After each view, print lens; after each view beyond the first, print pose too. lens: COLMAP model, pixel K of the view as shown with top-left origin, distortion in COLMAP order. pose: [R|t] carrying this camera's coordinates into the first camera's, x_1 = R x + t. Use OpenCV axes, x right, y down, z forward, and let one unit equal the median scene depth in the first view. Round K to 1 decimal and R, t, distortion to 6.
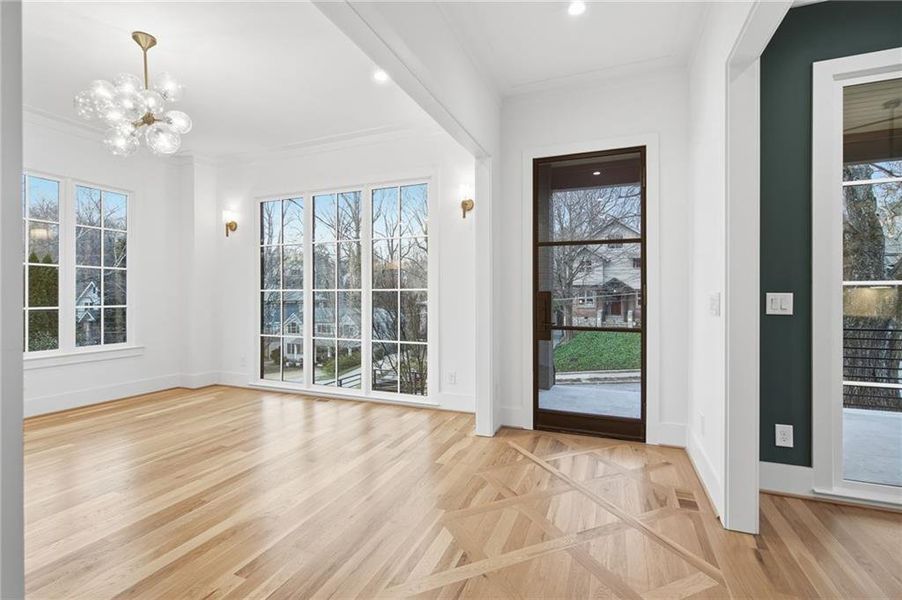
lens RADIAL K [[410.3, 0, 447.6], [0, 410.3, 298.3], [0, 0, 1]] dist [0.001634, 0.000652]
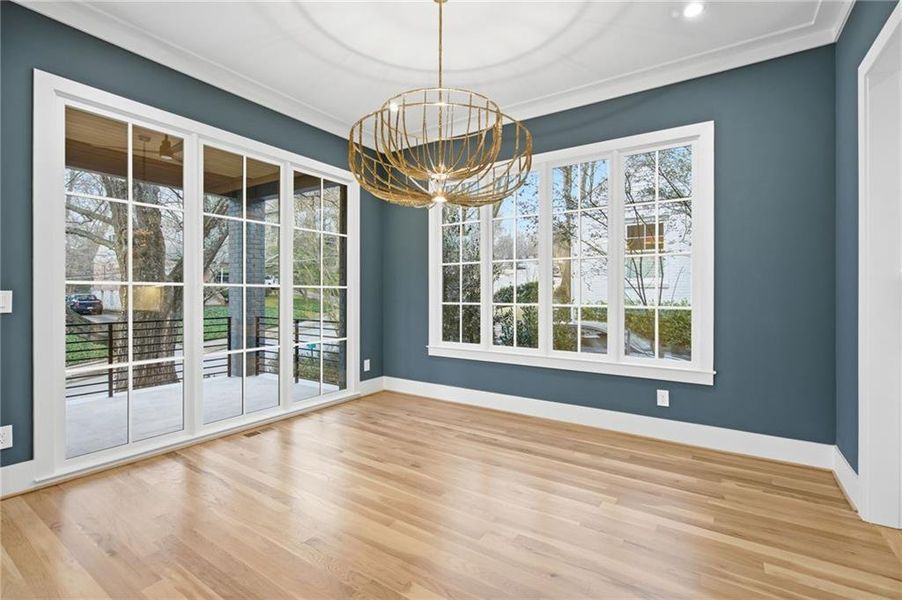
lens RADIAL K [[410.3, 0, 449.1], [0, 410.3, 294.4], [0, 0, 1]] dist [0.001634, 0.000652]
pose [[0.206268, -0.003351, 0.978490, 0.094133], [0.005201, 0.999984, 0.002329, -0.001151], [-0.978482, 0.004608, 0.206282, -0.249356]]
